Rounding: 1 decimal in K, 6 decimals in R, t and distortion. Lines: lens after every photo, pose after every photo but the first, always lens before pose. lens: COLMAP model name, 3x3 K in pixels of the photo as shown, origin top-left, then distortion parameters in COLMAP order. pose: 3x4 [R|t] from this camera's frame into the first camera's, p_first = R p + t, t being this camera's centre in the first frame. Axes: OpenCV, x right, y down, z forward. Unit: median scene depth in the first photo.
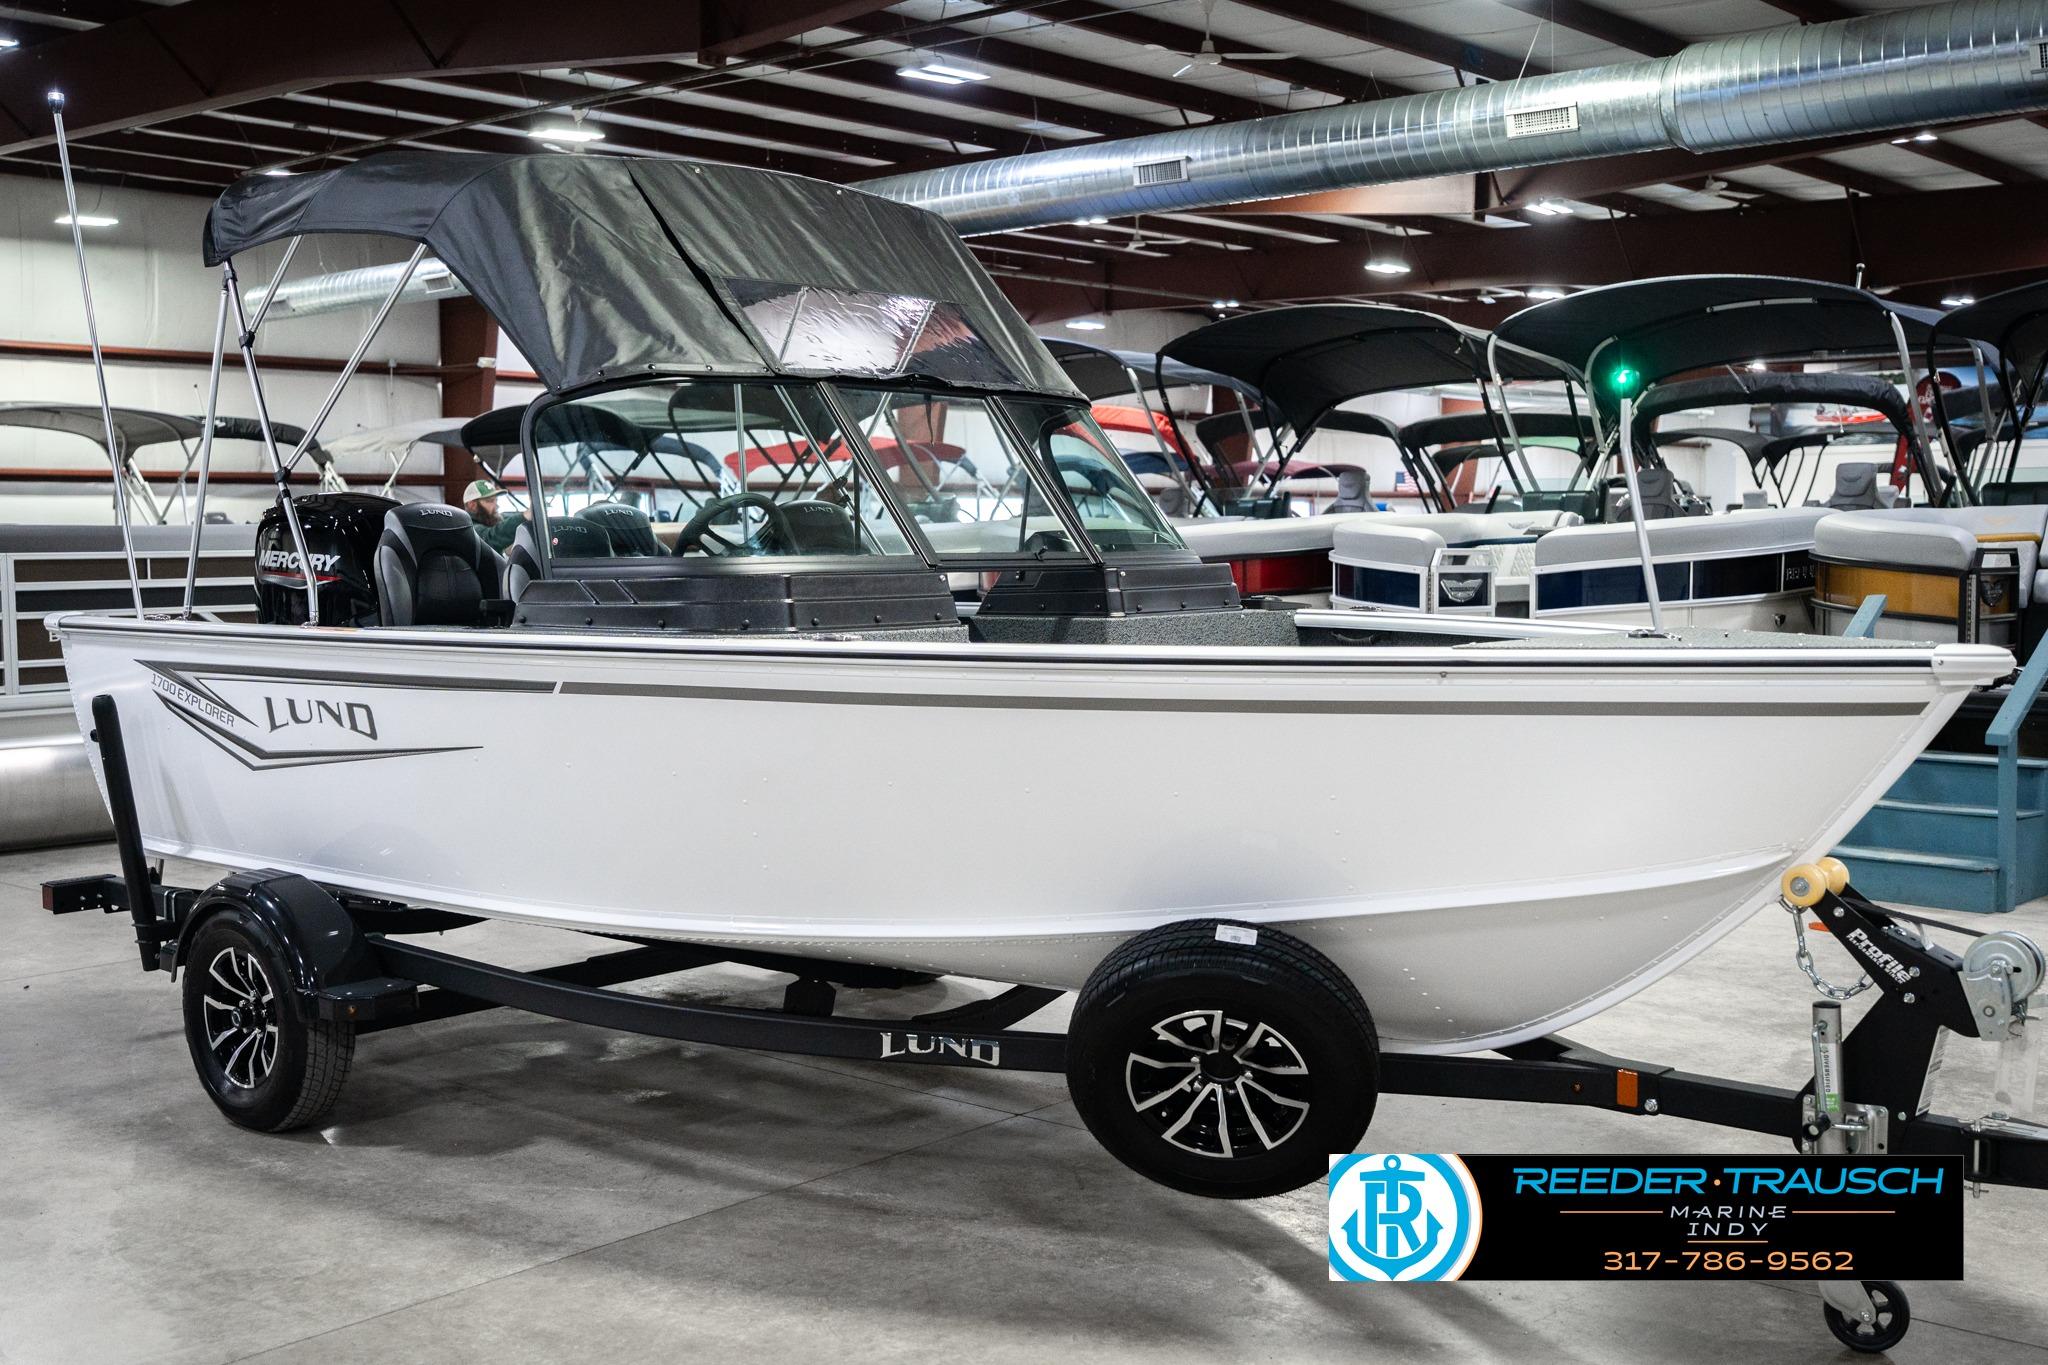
lens RADIAL K [[2213.3, 0, 1010.2], [0, 2213.3, 683.3], [0, 0, 1]] dist [0.002367, -0.019504]
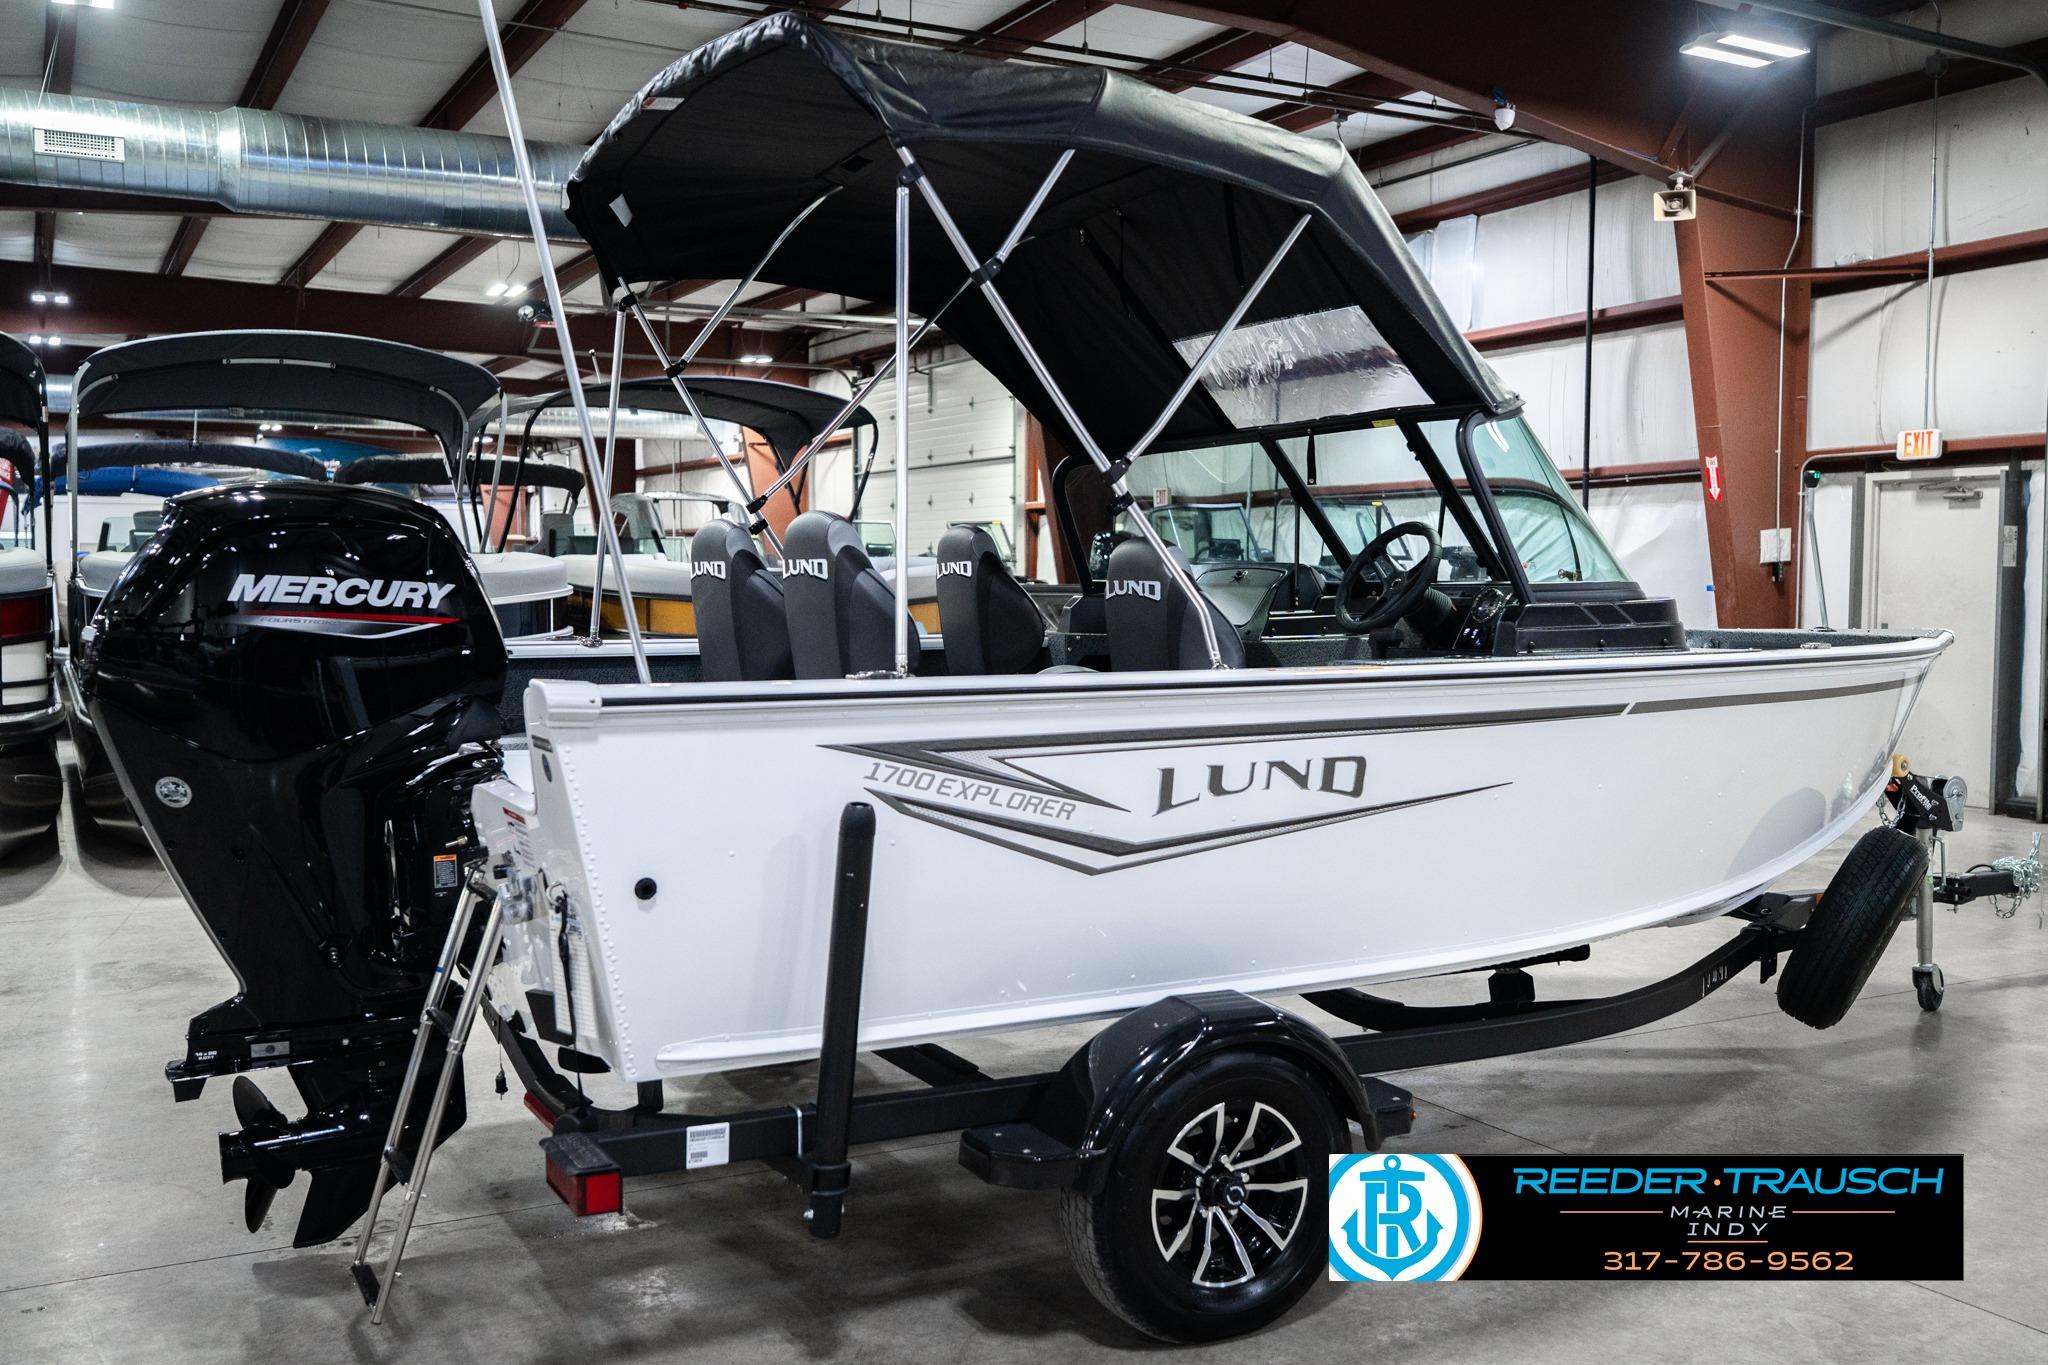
lens RADIAL K [[1875.1, 0, 1039.2], [0, 1875.1, 685.4], [0, 0, 1]] dist [-0.001982, -0.004273]
pose [[0.333484, -0.046391, 0.941614, -0.954322], [0.059861, 0.997815, 0.027960, -0.042306], [-0.940853, 0.047042, 0.335532, 0.834619]]
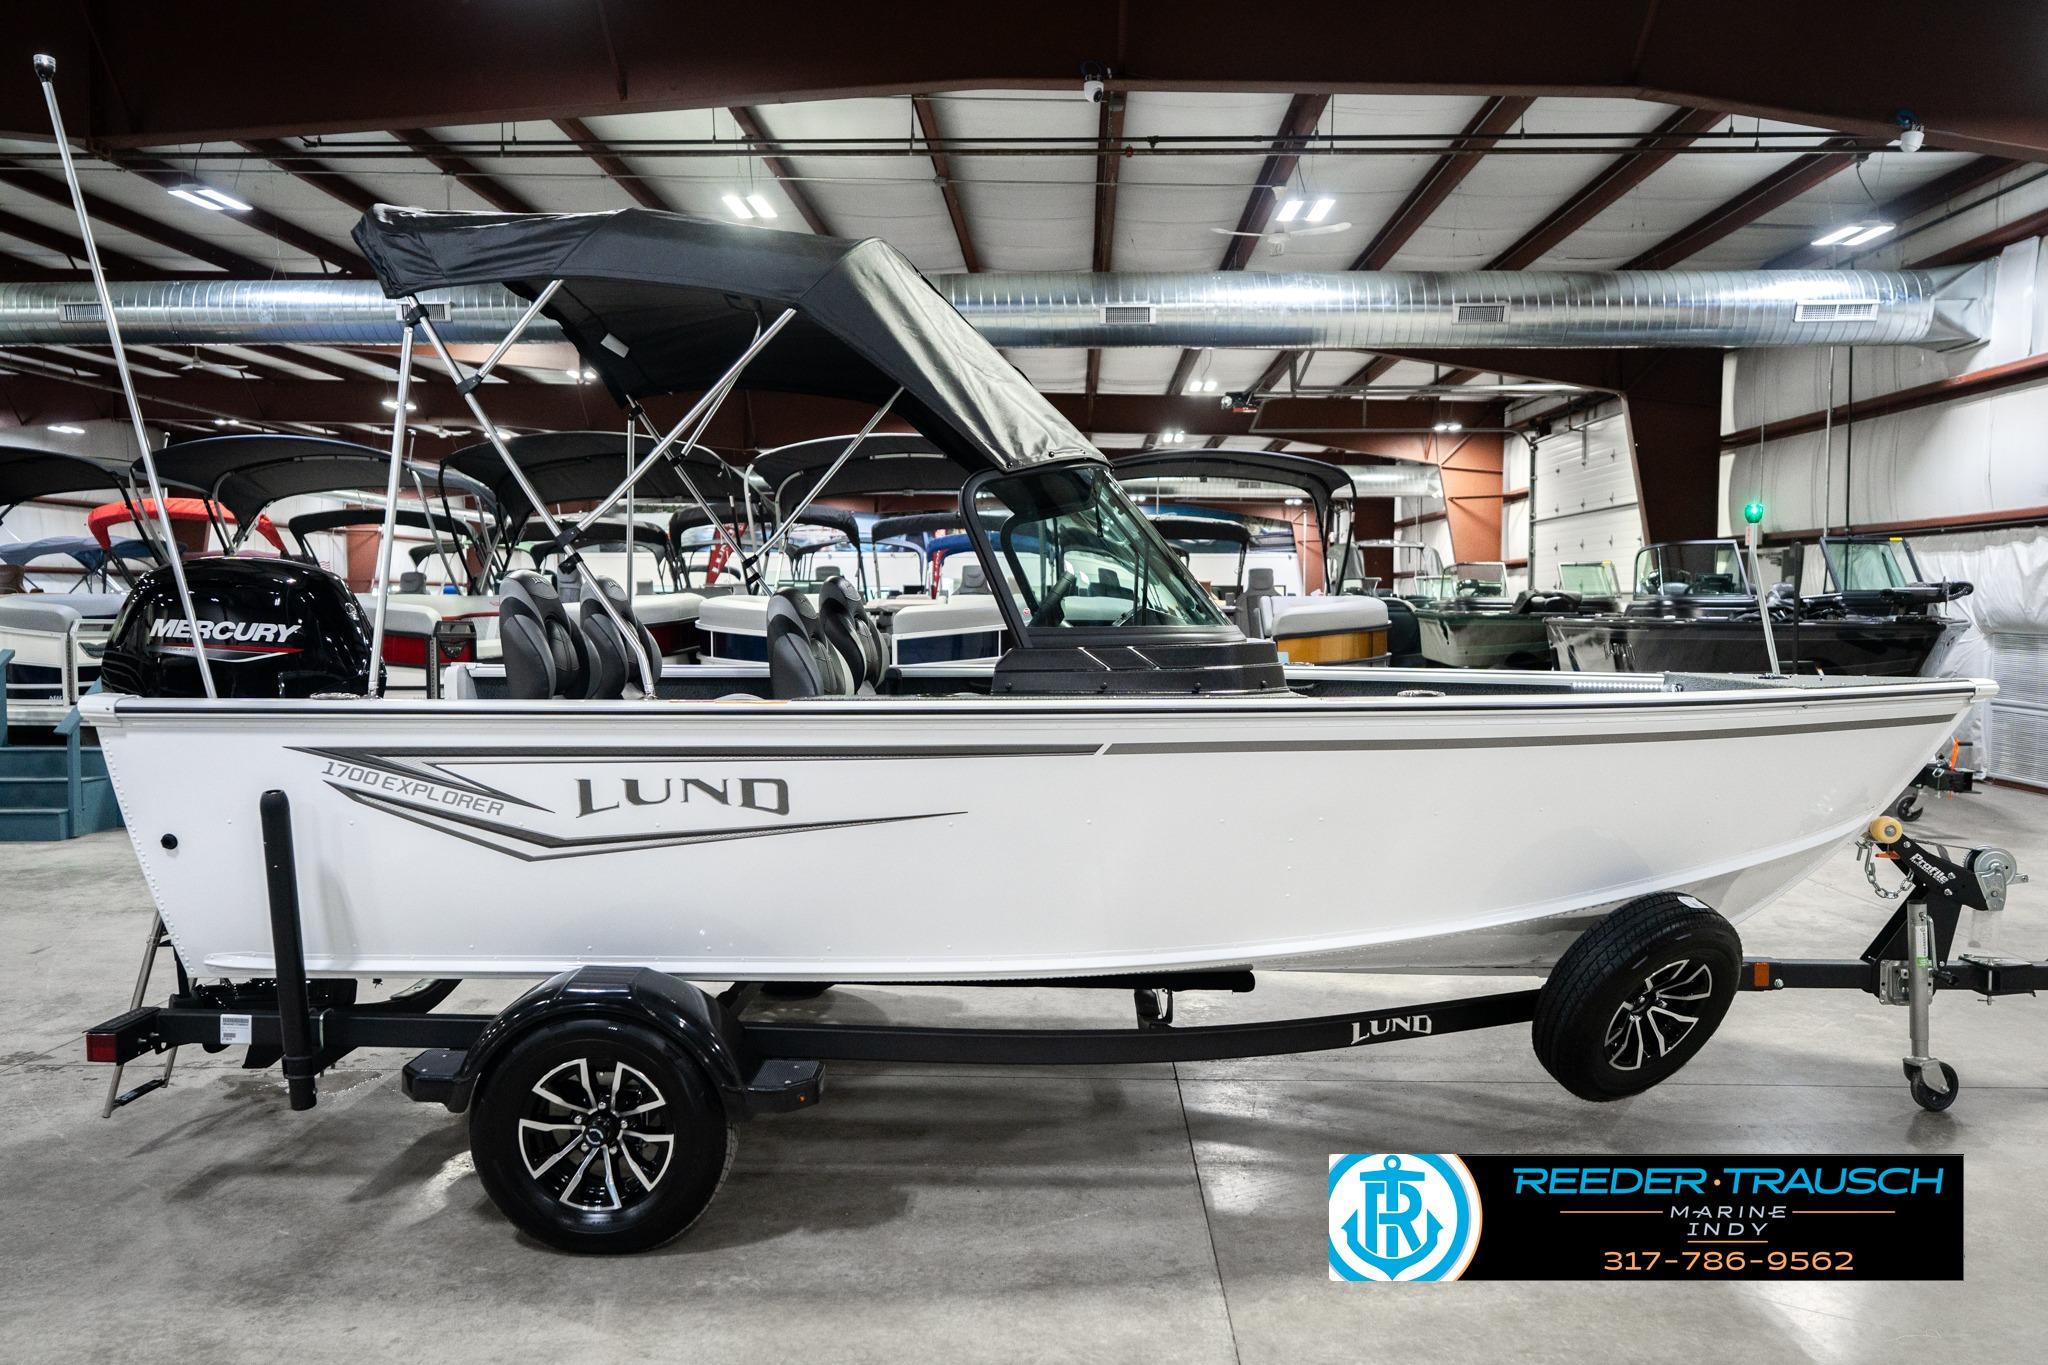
lens RADIAL K [[1529.3, 0, 1037.0], [0, 1529.3, 688.8], [0, 0, 1]] dist [-0.002973, -0.001561]
pose [[0.764709, -0.025901, 0.643855, -0.603903], [0.037193, 0.999300, -0.003975, -0.021809], [-0.643301, 0.026986, 0.765137, 0.398234]]
